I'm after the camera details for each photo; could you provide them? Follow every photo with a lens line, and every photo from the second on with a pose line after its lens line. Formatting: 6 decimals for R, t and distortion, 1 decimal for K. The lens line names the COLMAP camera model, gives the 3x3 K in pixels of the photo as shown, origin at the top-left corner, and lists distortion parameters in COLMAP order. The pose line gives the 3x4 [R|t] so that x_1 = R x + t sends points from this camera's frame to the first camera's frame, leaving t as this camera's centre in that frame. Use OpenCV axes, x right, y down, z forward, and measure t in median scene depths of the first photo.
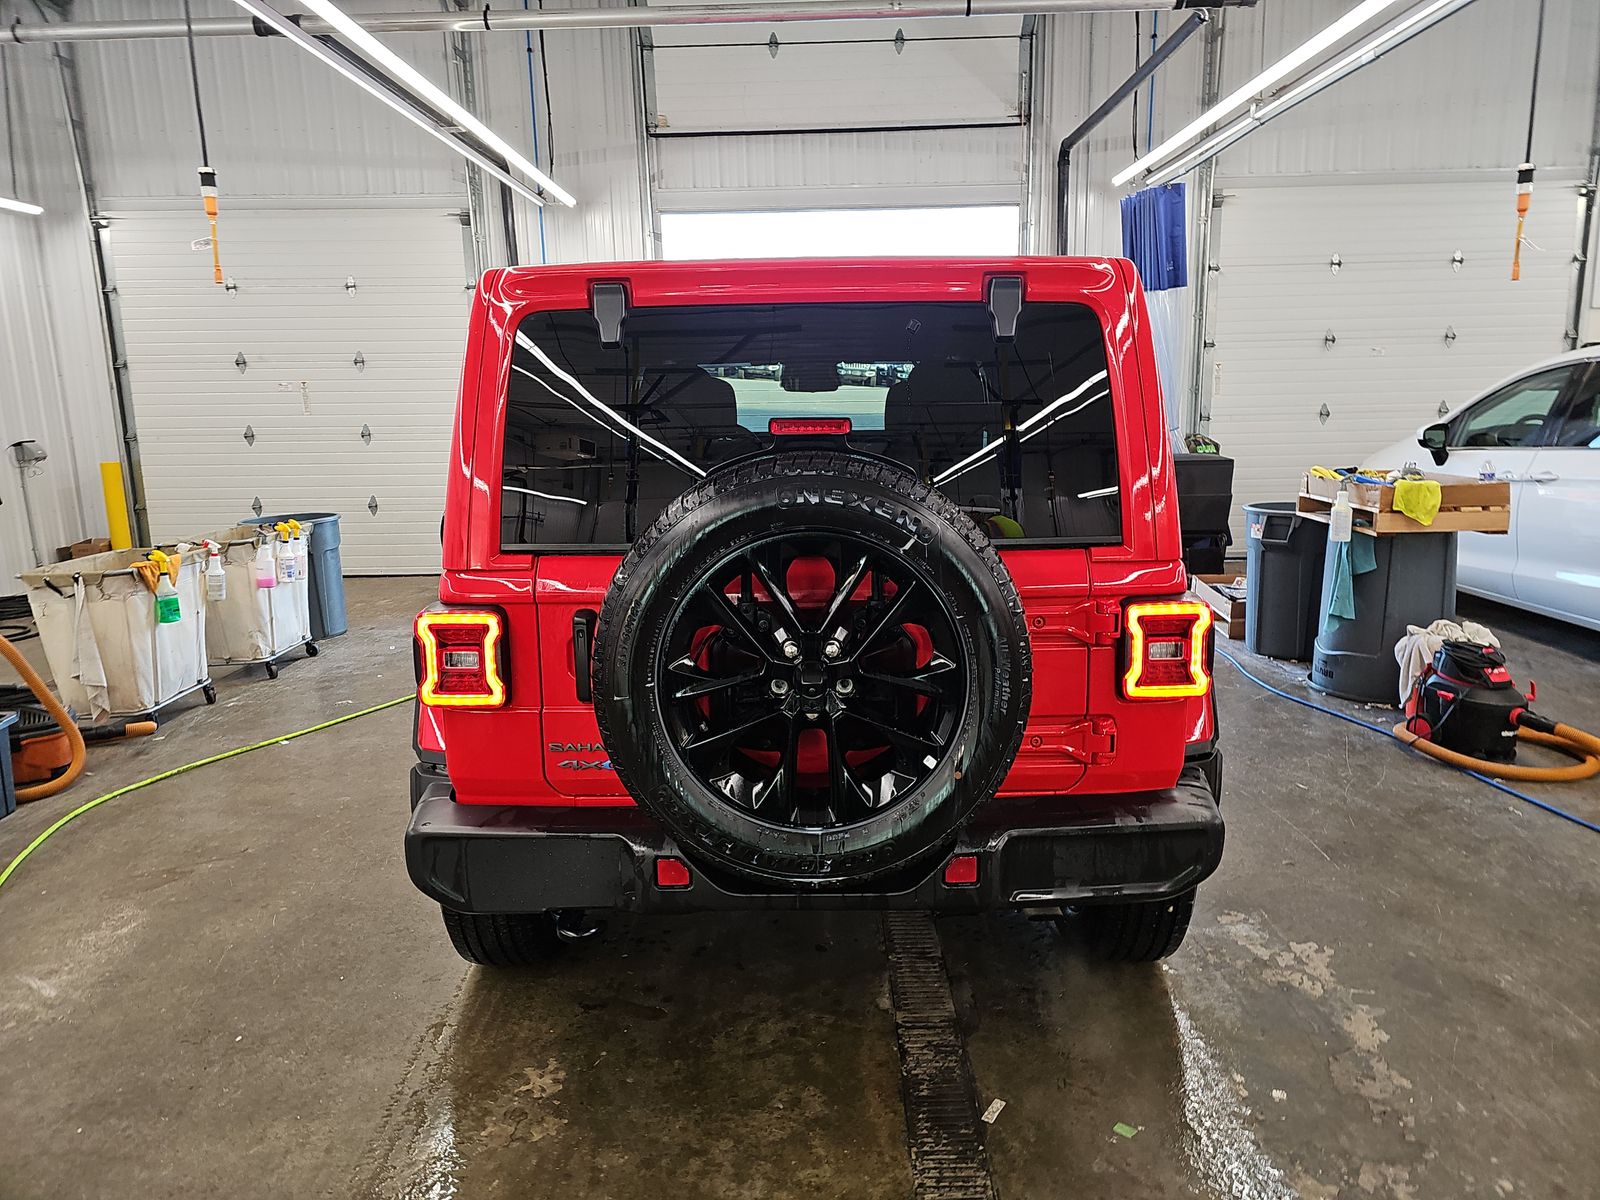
lens RADIAL K [[1047.3, 0, 798.8], [0, 1047.3, 577.6], [0, 0, 1]] dist [0.048936, -0.039938]
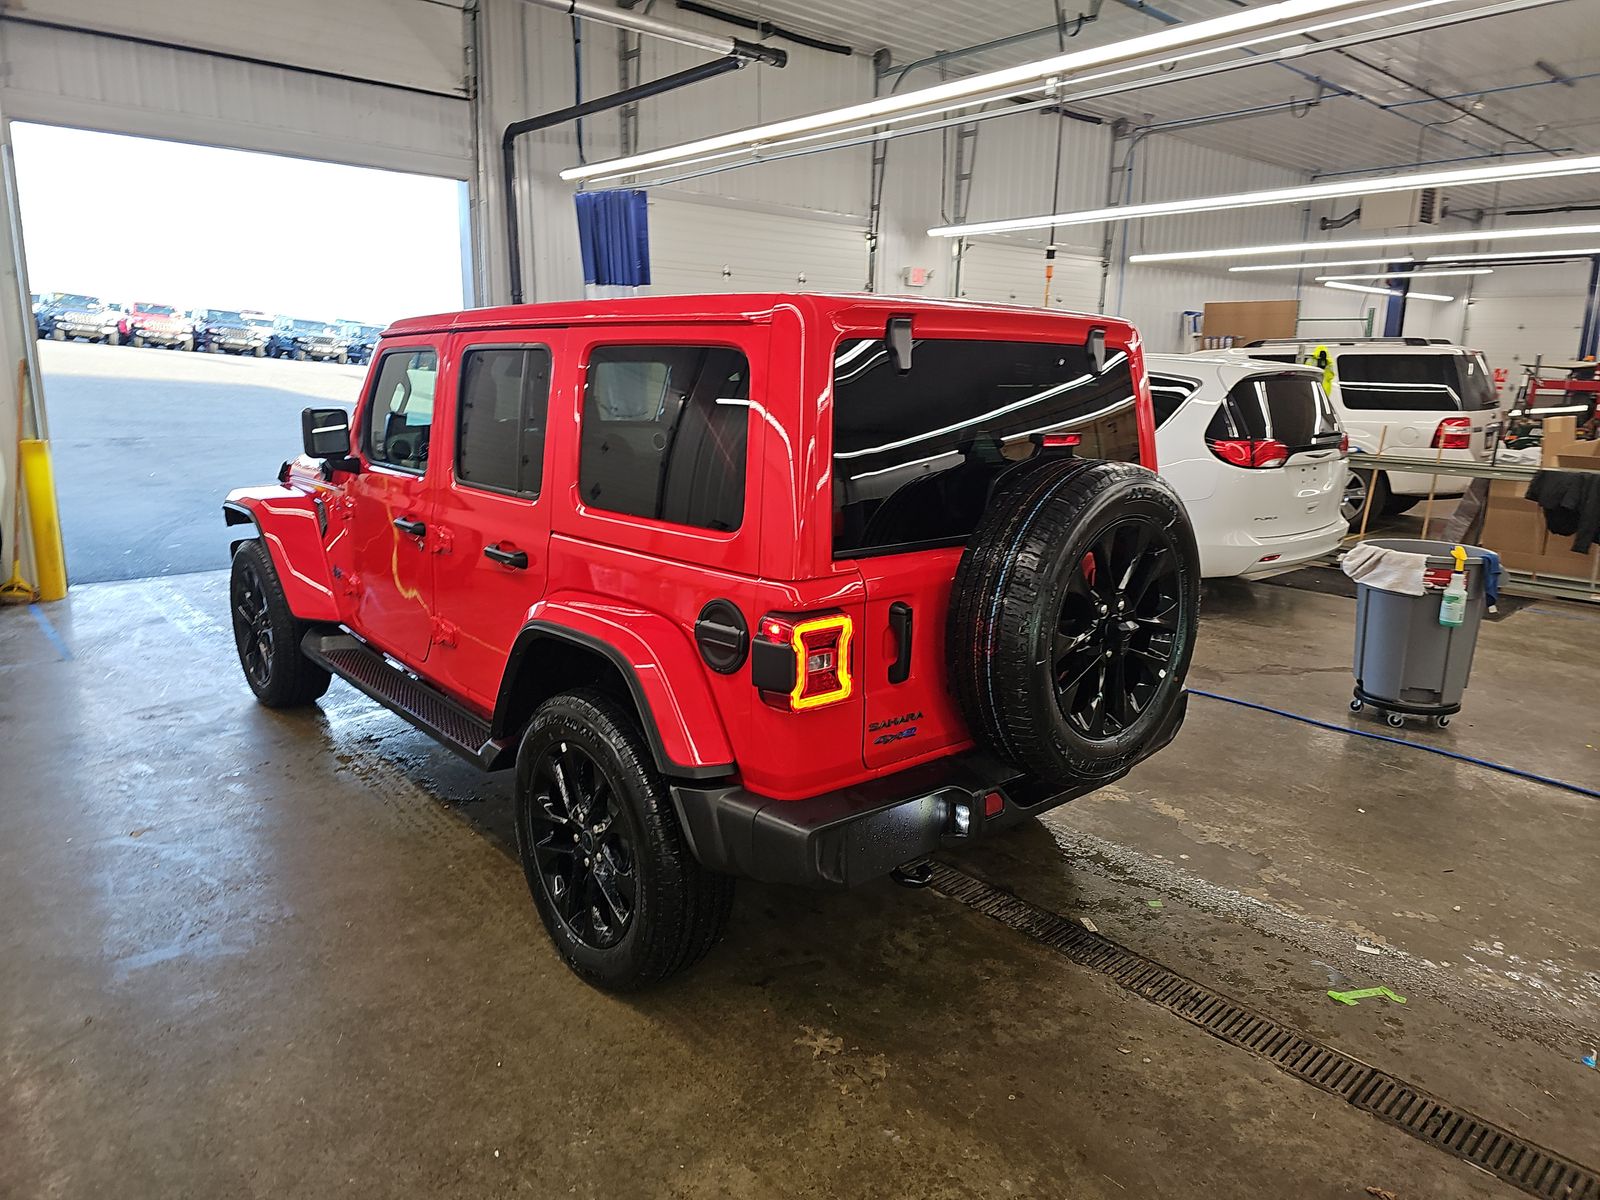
lens RADIAL K [[1051.3, 0, 817.9], [0, 1051.3, 571.6], [0, 0, 1]] dist [0.056500, -0.036078]
pose [[0.734551, -0.101702, 0.670889, -0.277886], [0.086093, 0.994682, 0.056525, -0.020259], [-0.673070, 0.016239, 0.739401, 0.055836]]
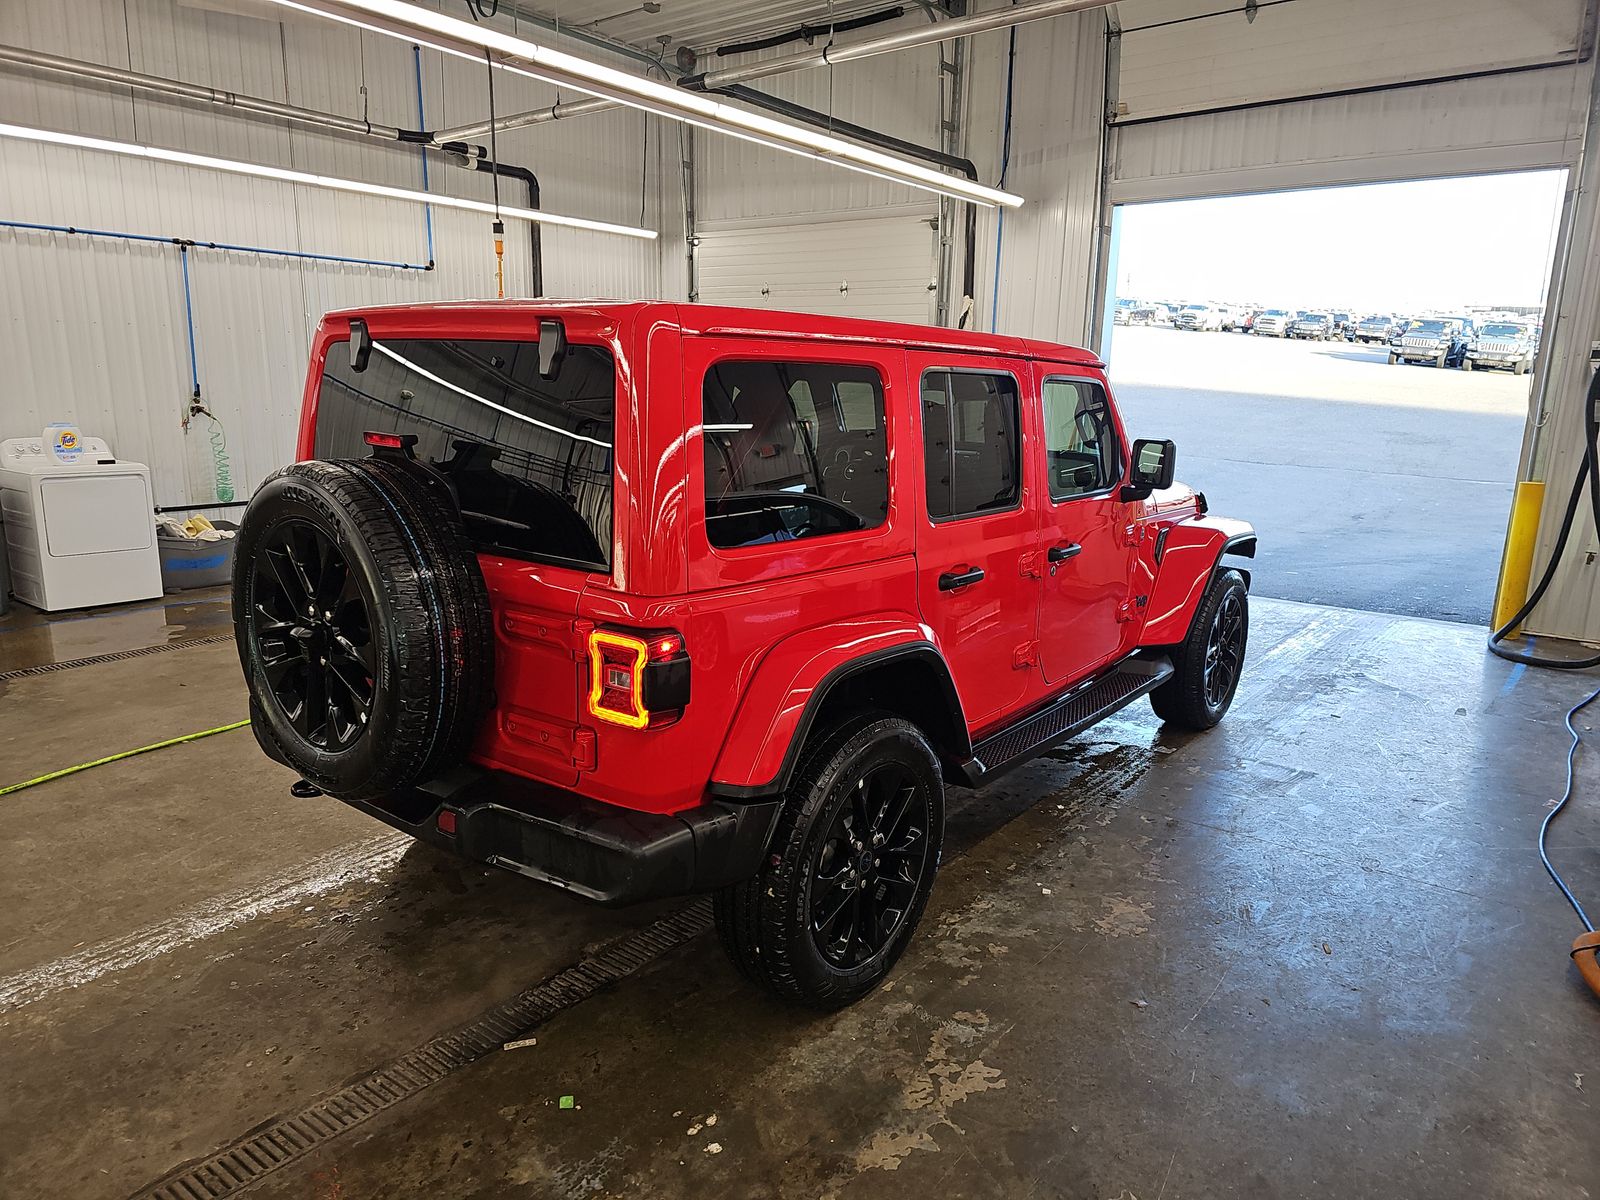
lens RADIAL K [[1041.8, 0, 805.0], [0, 1041.8, 596.4], [0, 0, 1]] dist [0.050413, -0.041318]
pose [[0.794457, 0.160558, -0.585712, 0.292508], [-0.141207, 0.986825, 0.078980, -0.032530], [0.590676, 0.019961, 0.806662, 0.070441]]
